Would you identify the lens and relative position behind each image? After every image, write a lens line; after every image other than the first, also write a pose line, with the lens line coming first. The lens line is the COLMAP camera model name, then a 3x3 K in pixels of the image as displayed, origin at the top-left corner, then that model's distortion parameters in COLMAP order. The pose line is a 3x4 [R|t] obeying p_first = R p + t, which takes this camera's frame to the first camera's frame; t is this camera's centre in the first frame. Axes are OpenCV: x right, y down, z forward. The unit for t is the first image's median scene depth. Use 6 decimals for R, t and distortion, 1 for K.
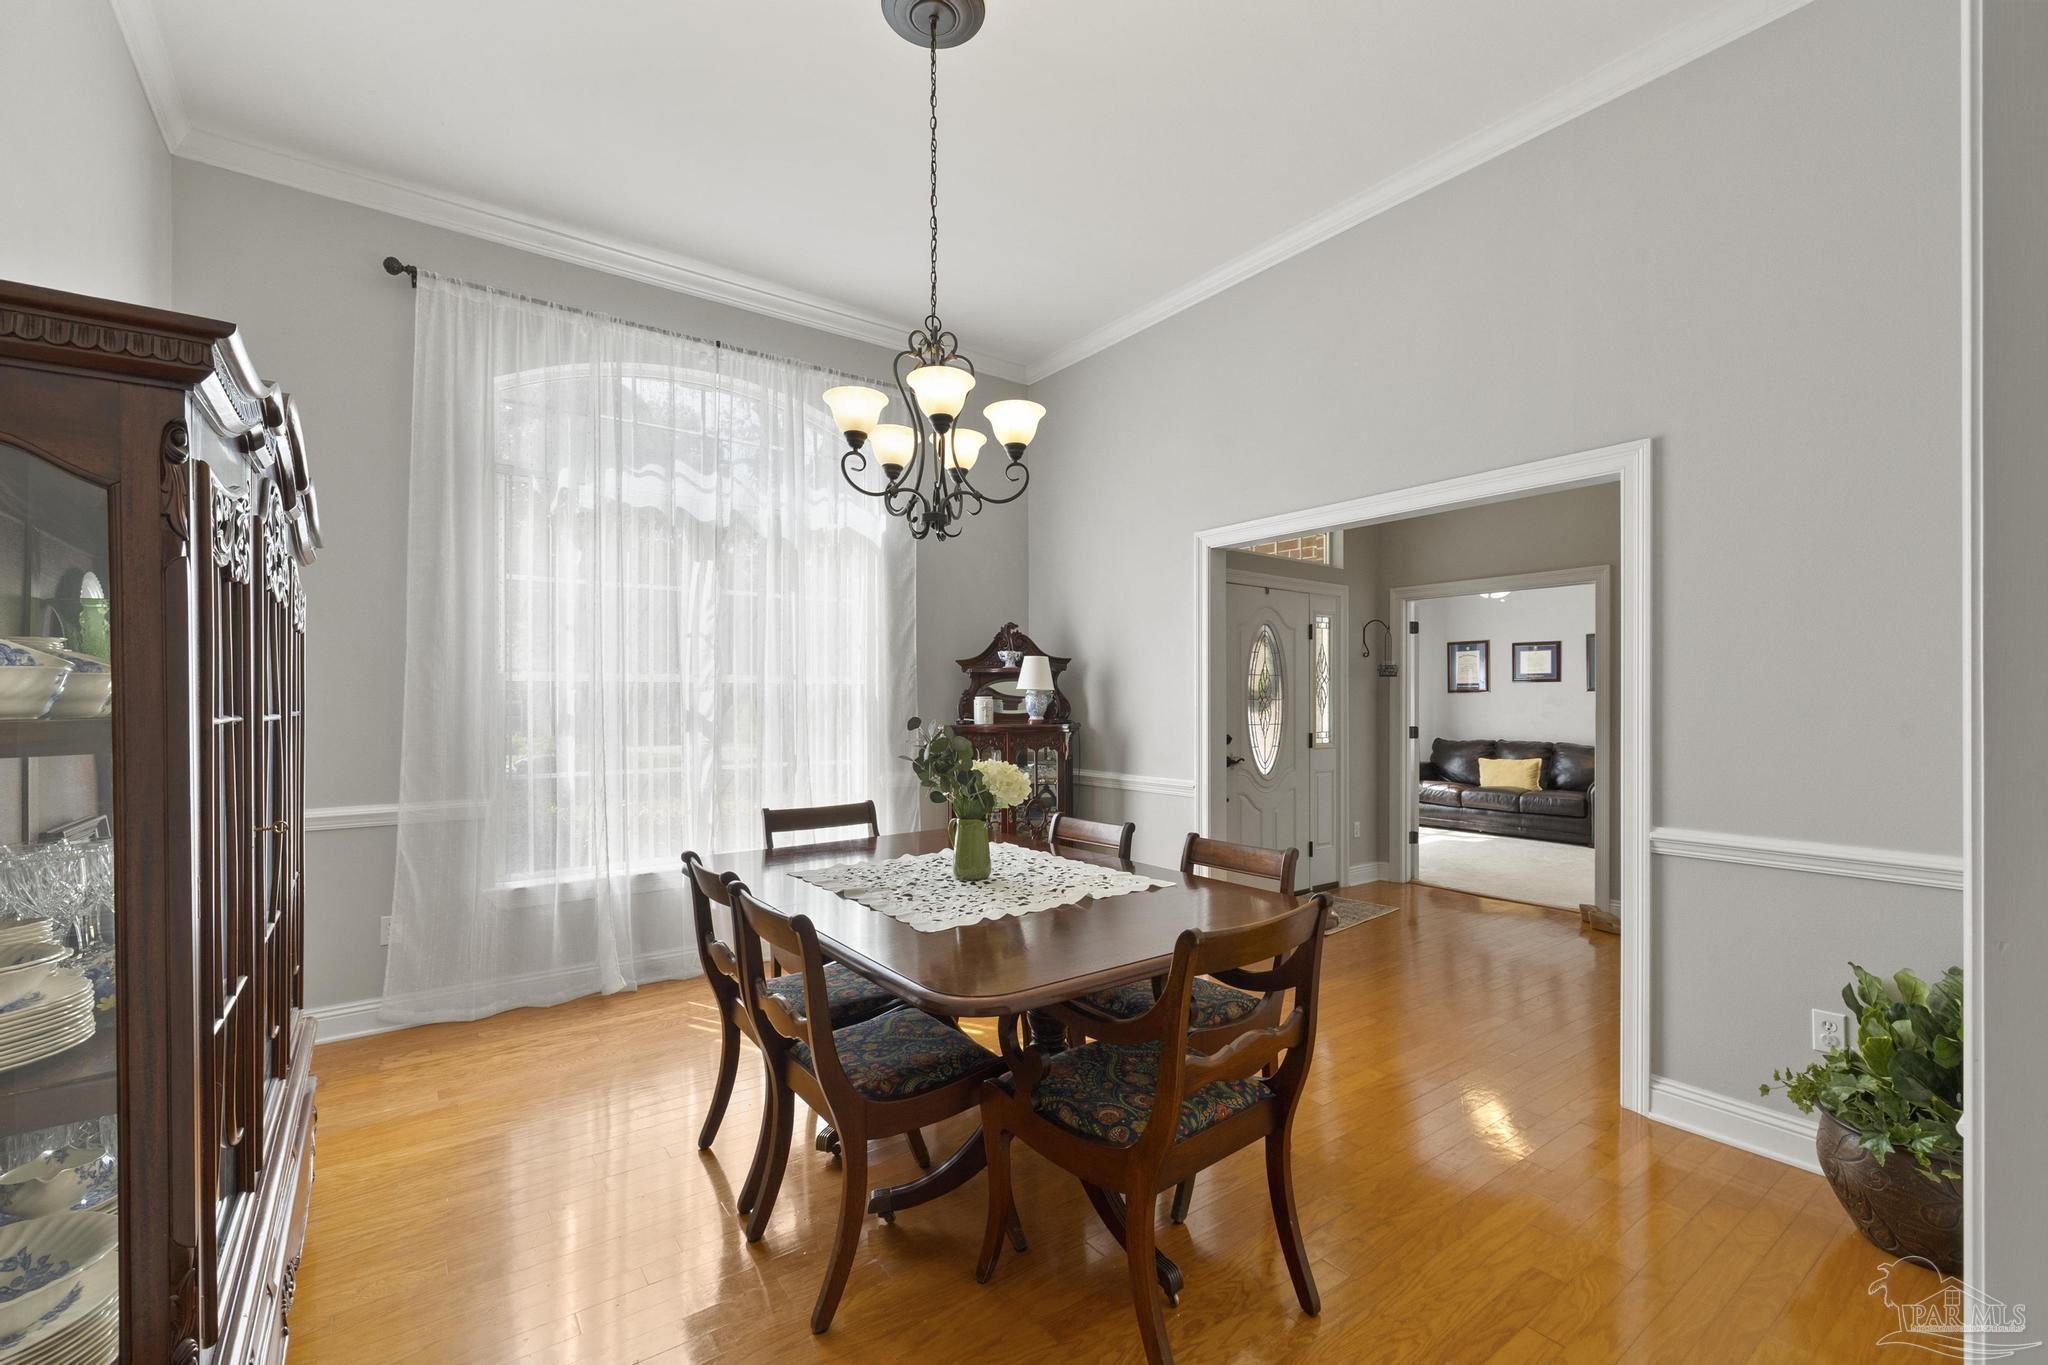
lens RADIAL K [[859.5, 0, 1024.1], [0, 859.5, 693.7], [0, 0, 1]] dist [0.003227, -0.000613]
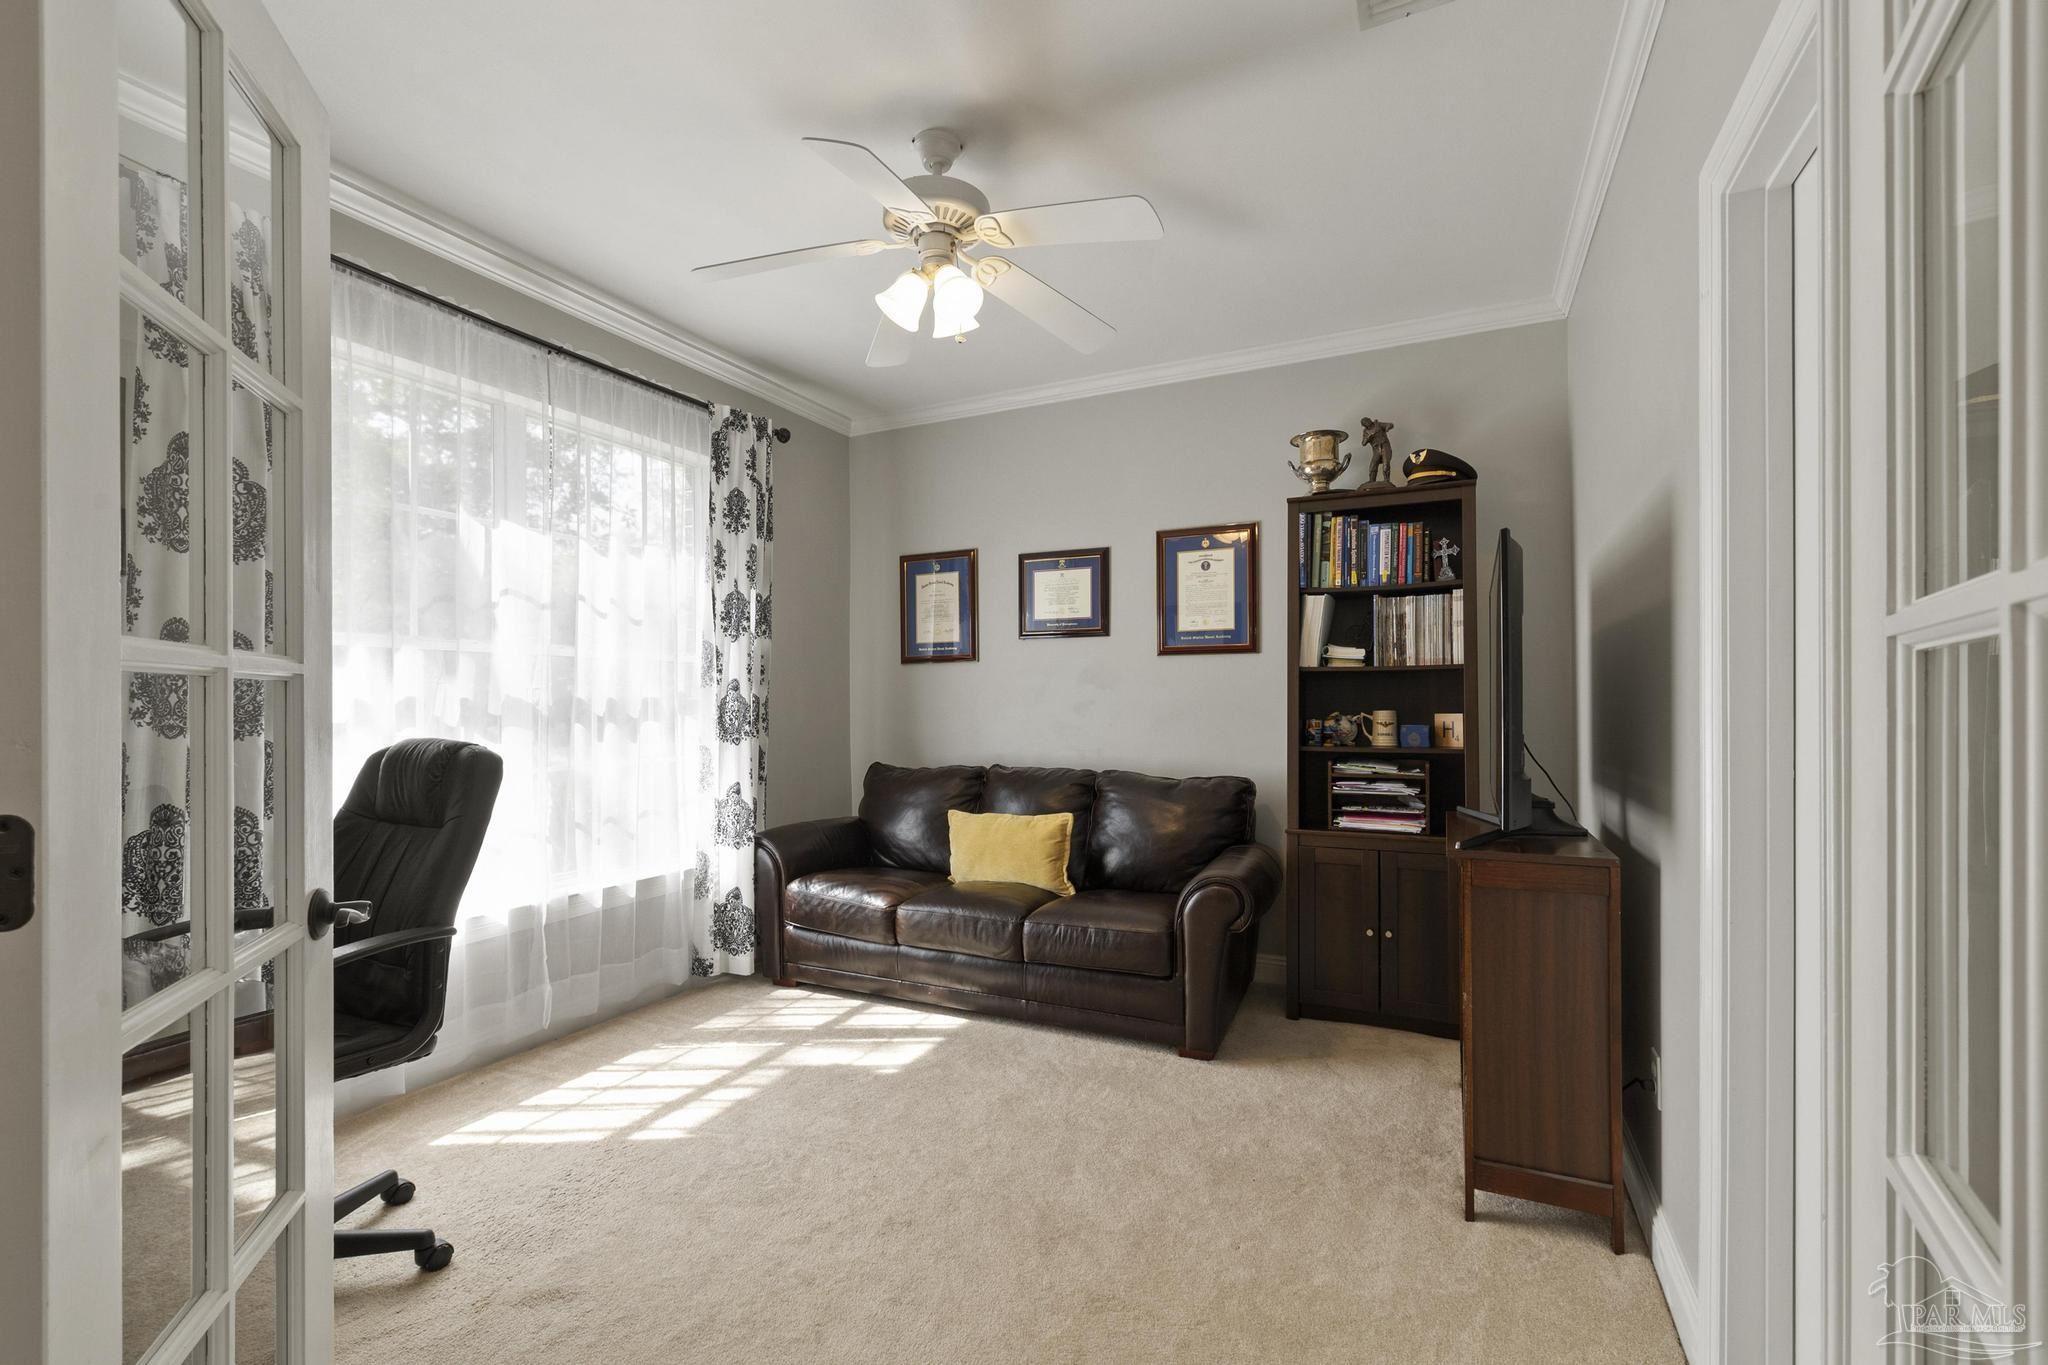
lens RADIAL K [[859.5, 0, 1038.1], [0, 859.5, 697.7], [0, 0, 1]] dist [0.003227, -0.000613]
pose [[0.881654, -0.004894, 0.471870, 0.372117], [0.004187, 0.999988, 0.002549, 0.017837], [-0.471877, -0.000272, 0.881664, 0.611170]]
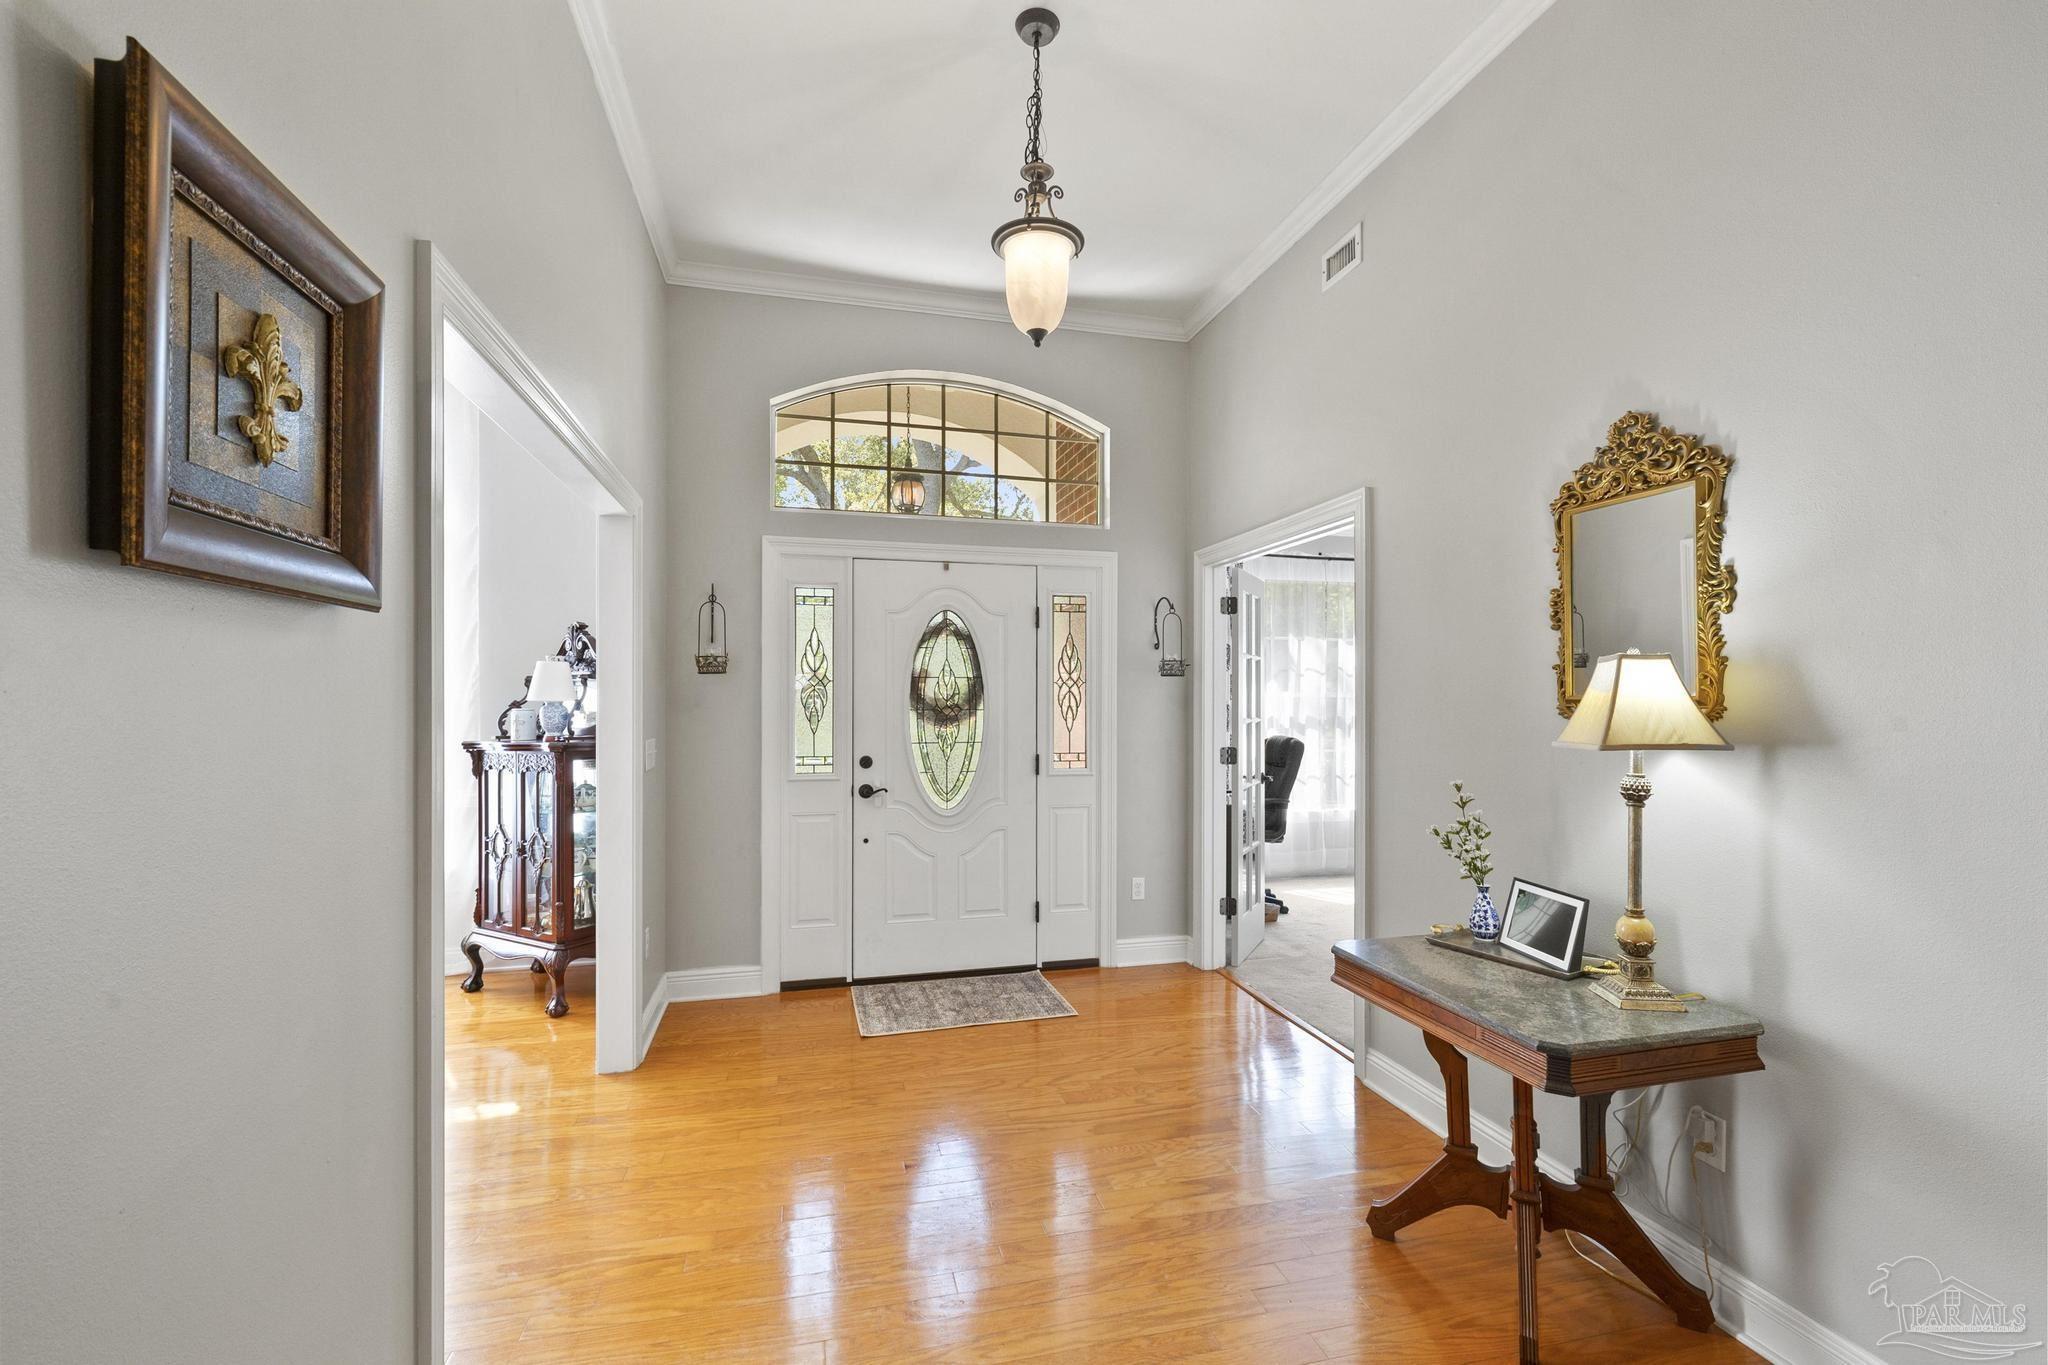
lens RADIAL K [[859.5, 0, 1028.1], [0, 859.5, 689.9], [0, 0, 1]] dist [0.003227, -0.000613]
pose [[0.925654, -0.006854, -0.378310, 0.407077], [0.005920, 0.999976, -0.003630, -0.004884], [0.378325, 0.001121, 0.925672, 0.210115]]
